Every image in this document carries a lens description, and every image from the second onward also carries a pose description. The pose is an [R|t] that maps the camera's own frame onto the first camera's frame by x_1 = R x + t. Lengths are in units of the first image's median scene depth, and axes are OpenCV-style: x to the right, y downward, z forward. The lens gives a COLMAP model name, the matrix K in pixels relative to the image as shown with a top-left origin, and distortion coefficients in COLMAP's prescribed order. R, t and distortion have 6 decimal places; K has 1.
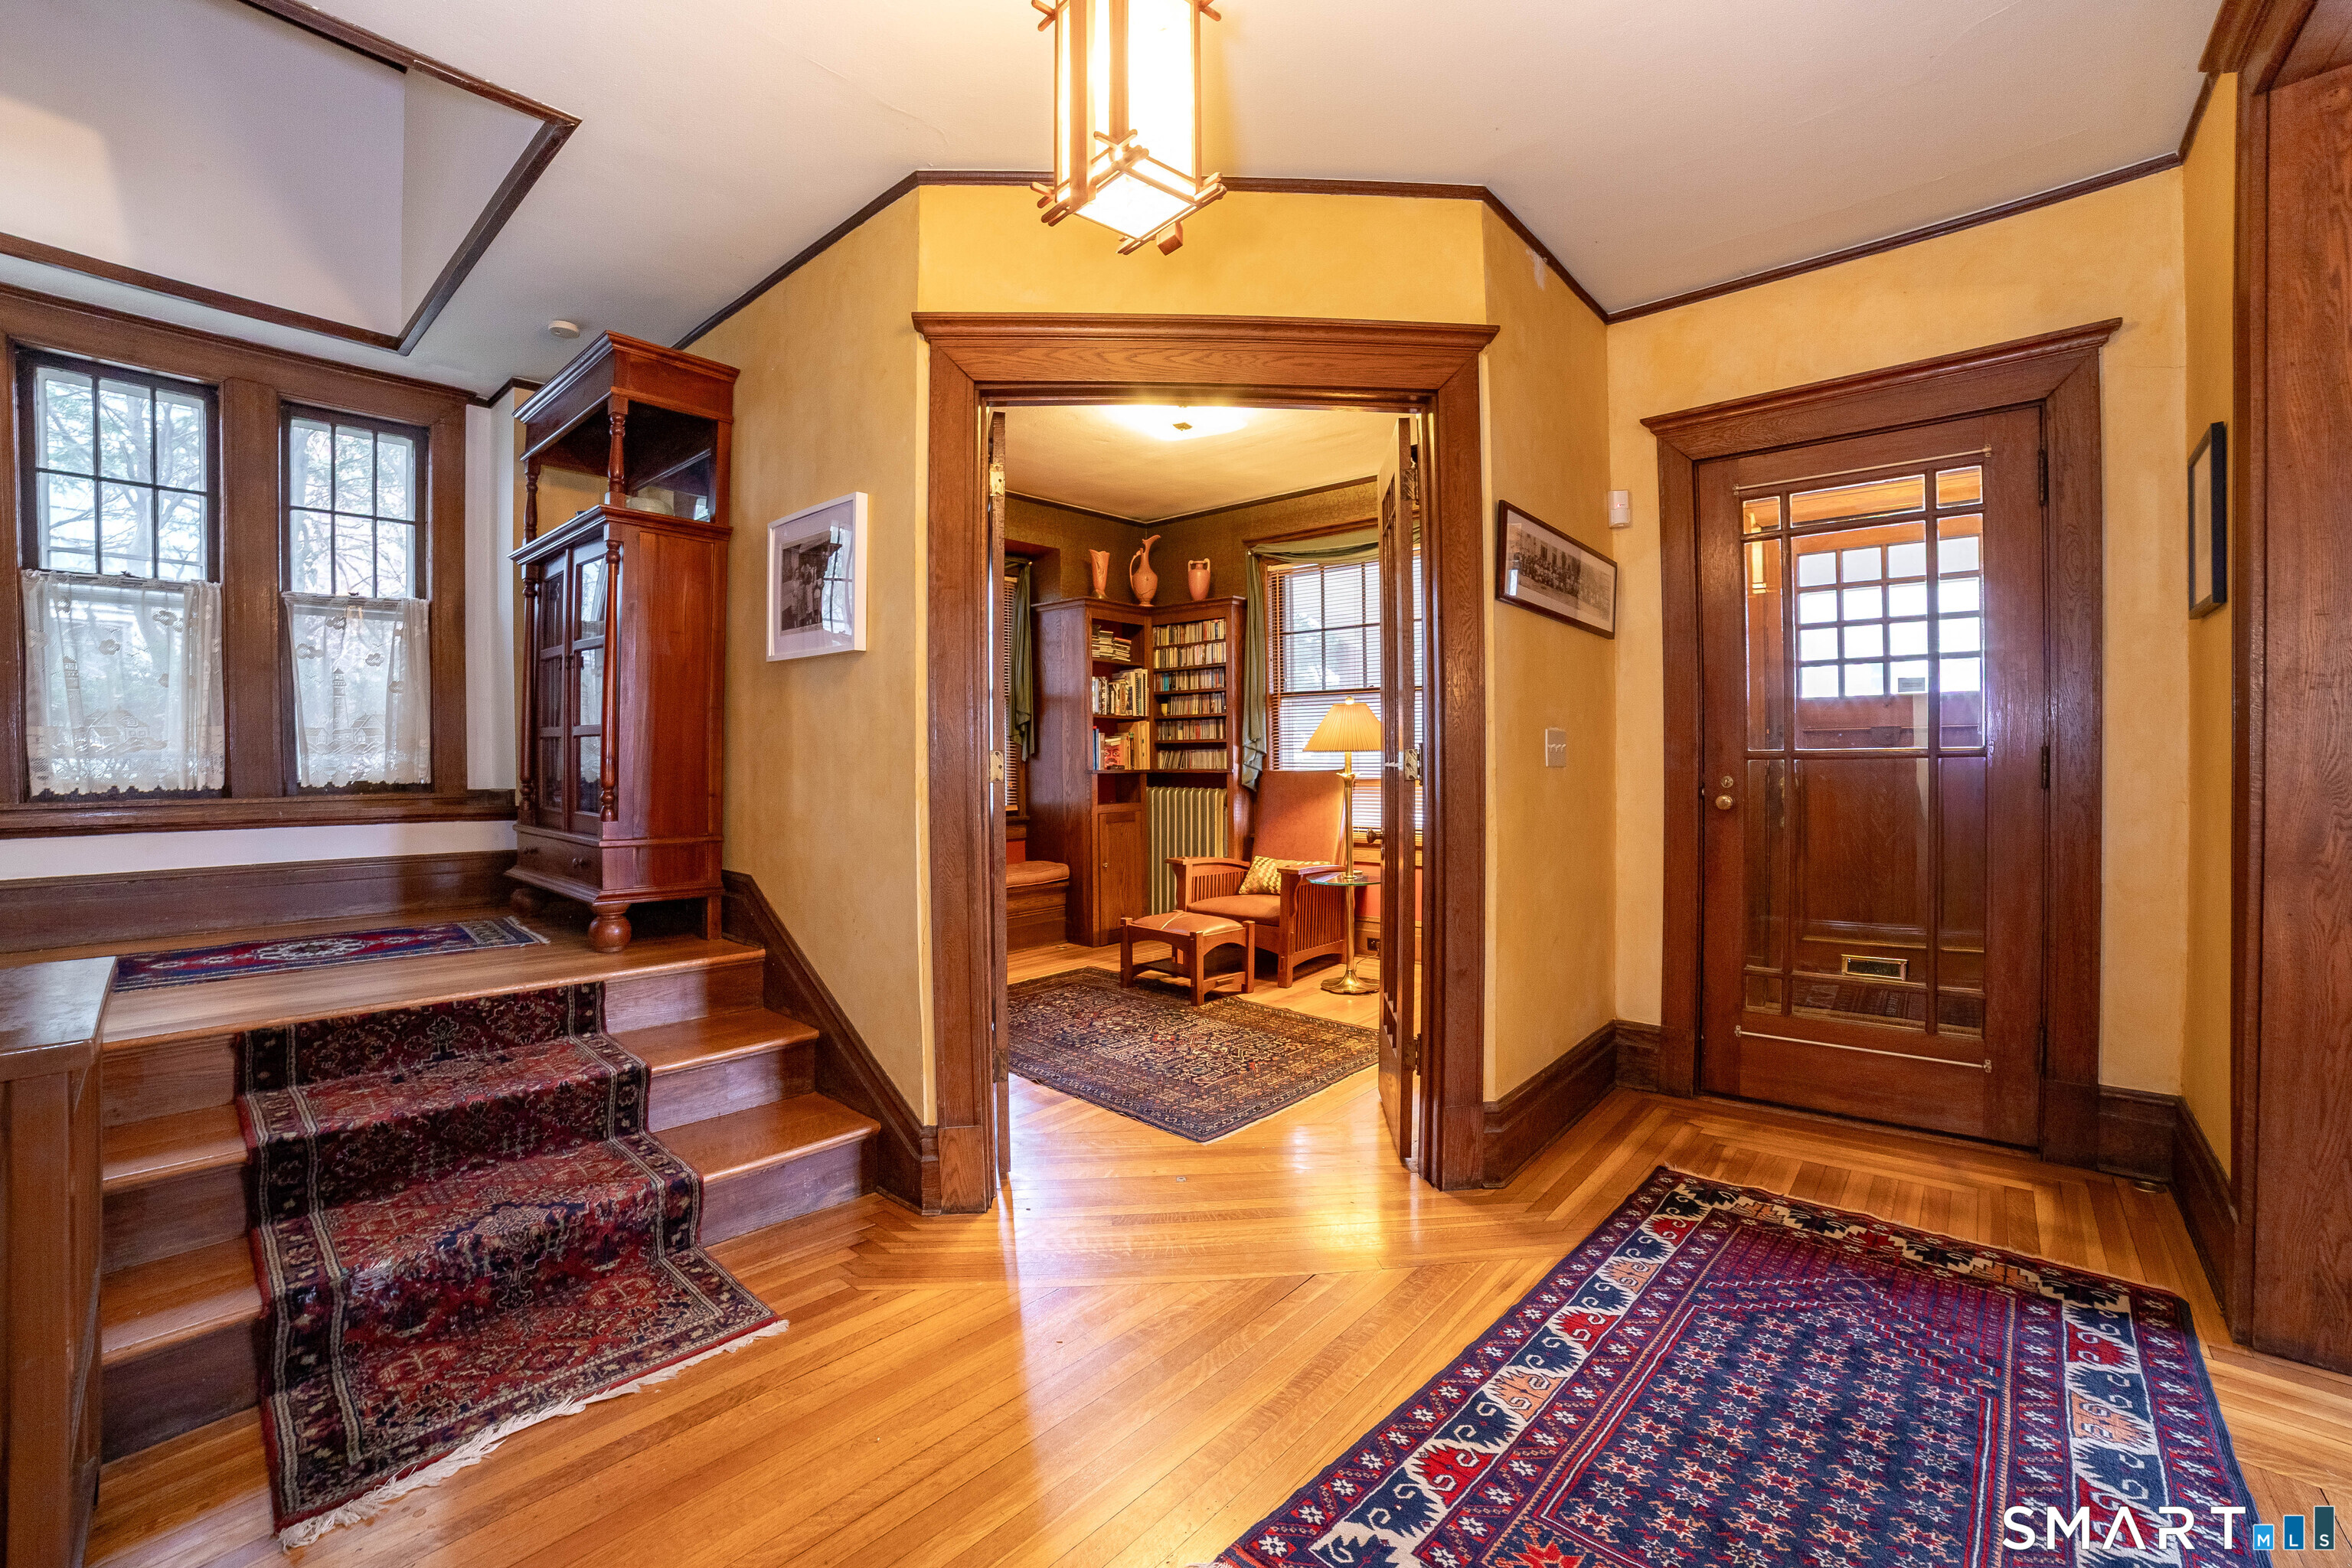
lens RADIAL K [[968.2, 0, 1137.9], [0, 968.2, 742.2], [0, 0, 1]] dist [-0.062335, 0.002034]
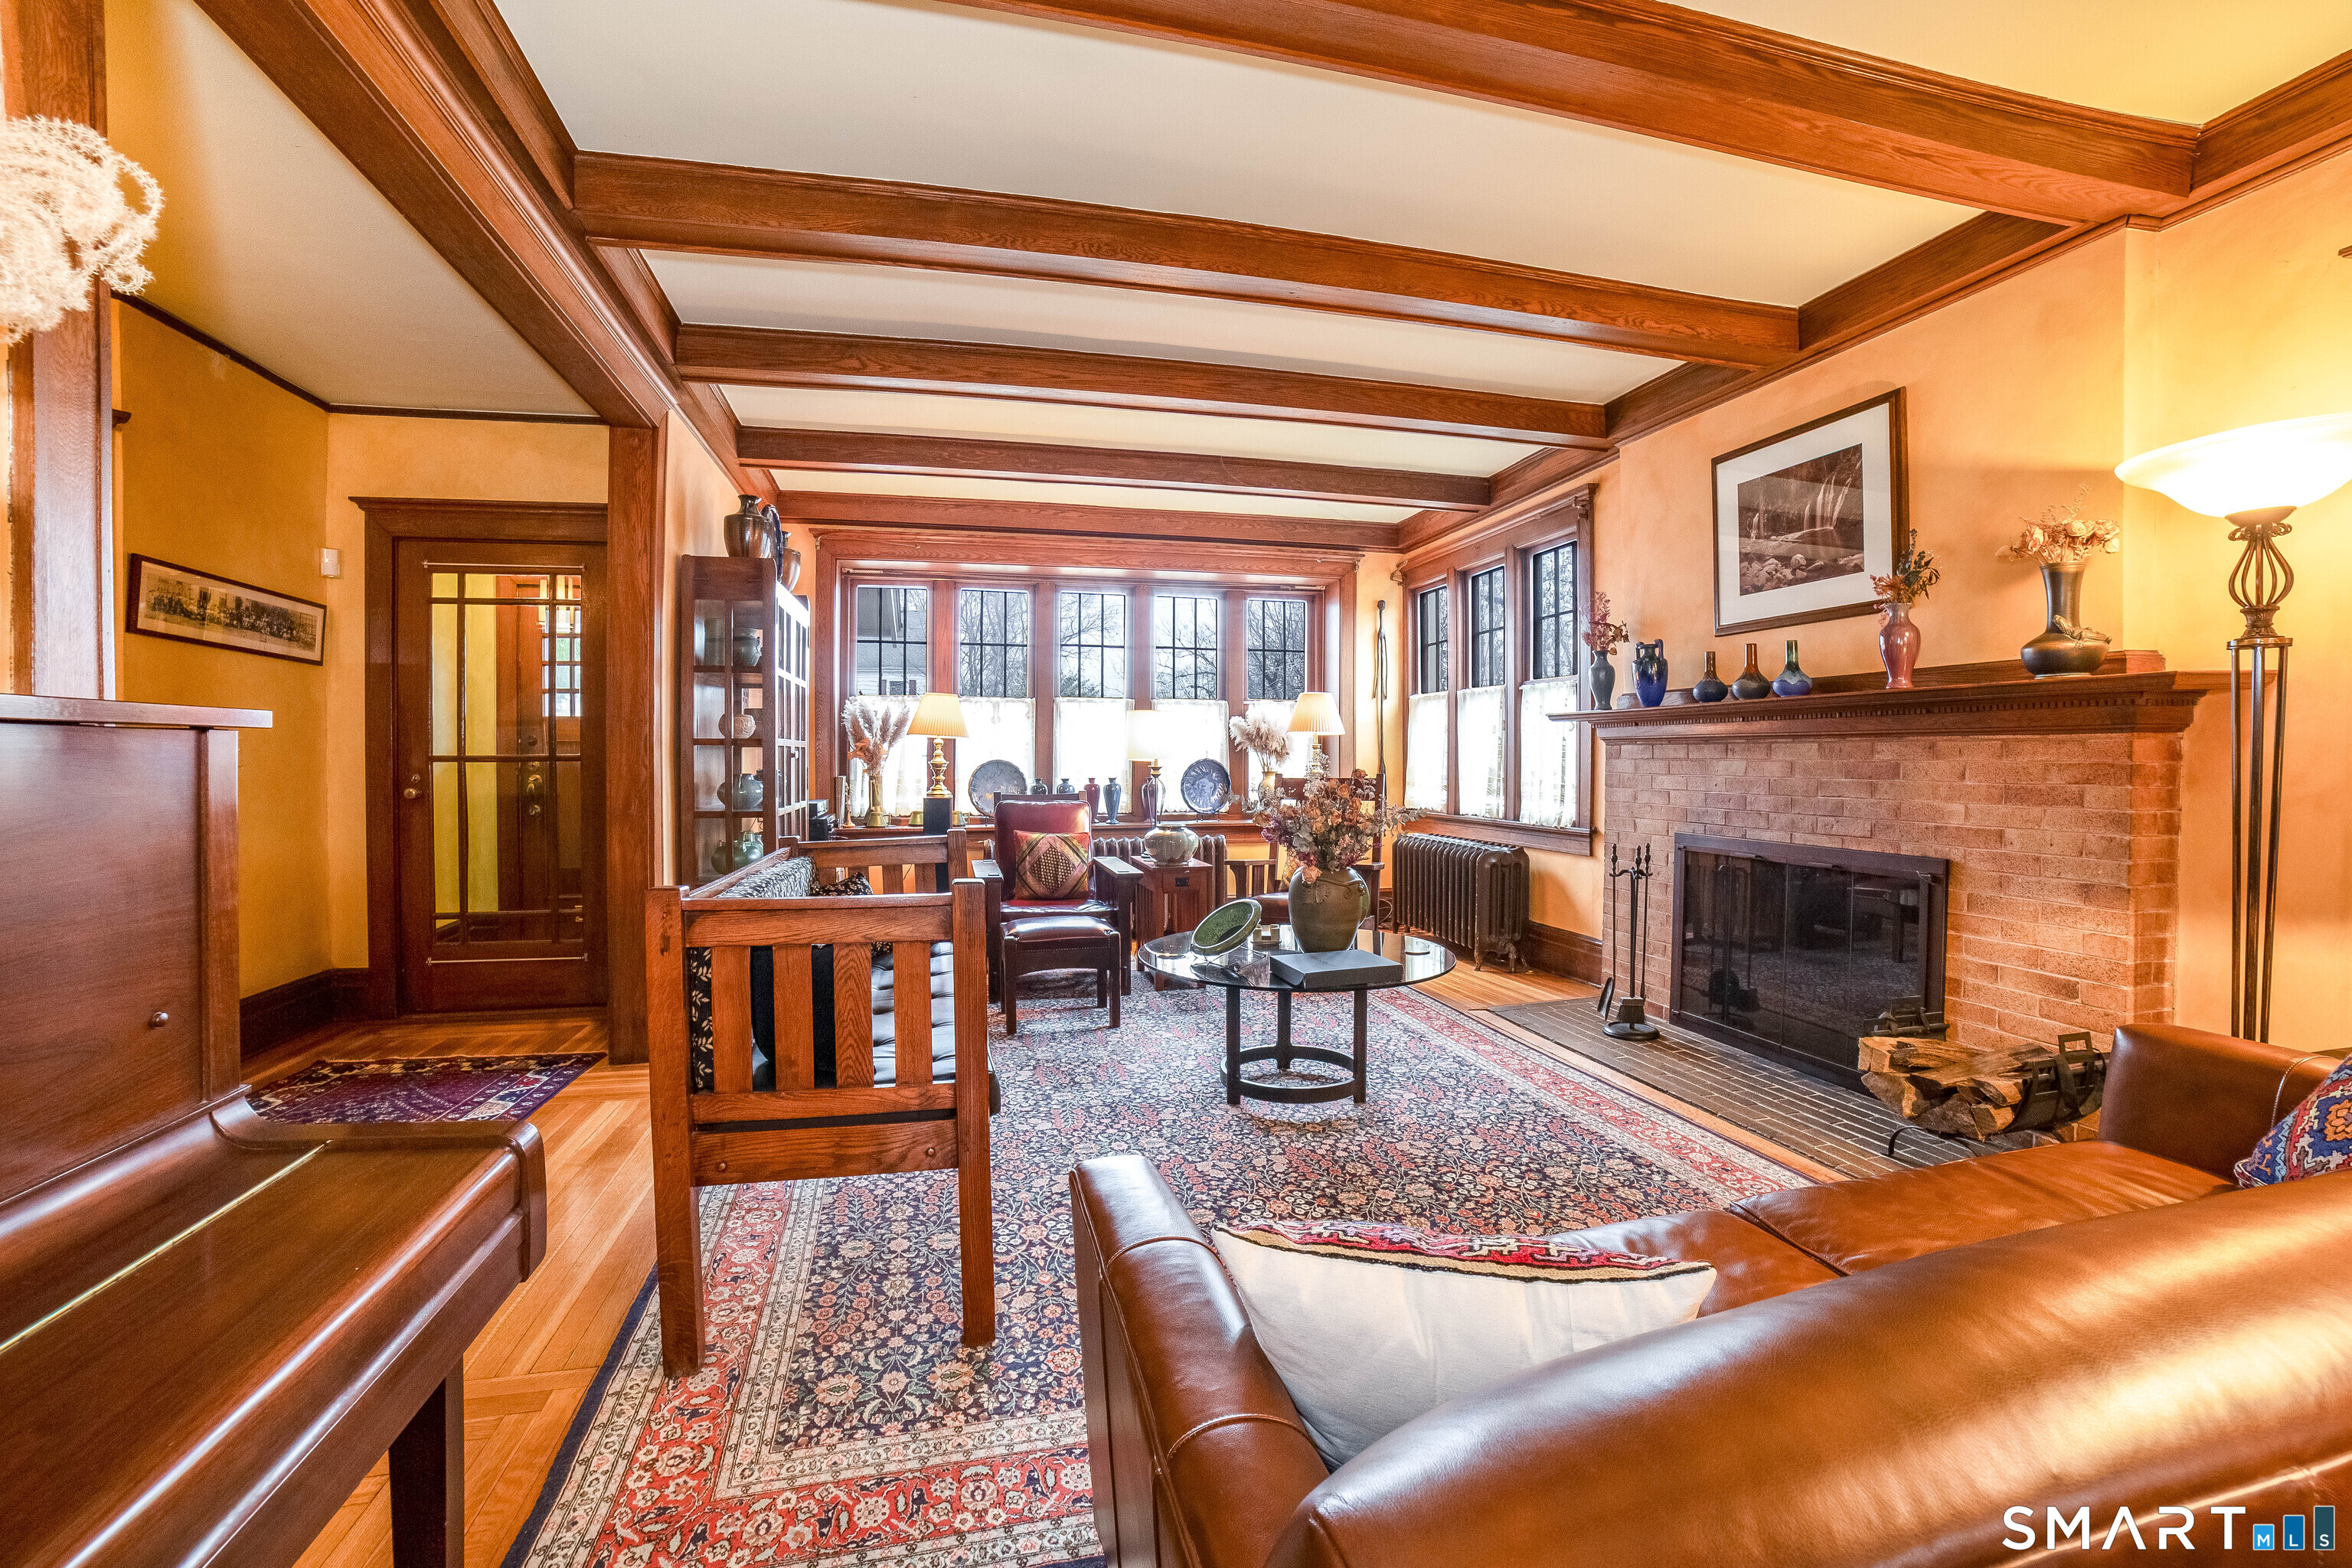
lens RADIAL K [[968.2, 0, 1197.2], [0, 968.2, 773.5], [0, 0, 1]] dist [-0.062335, 0.002034]
pose [[0.540482, 0.001568, 0.841354, 0.054300], [-0.020435, 0.999728, 0.011265, -0.001733], [-0.841107, -0.023281, 0.540367, -0.317169]]
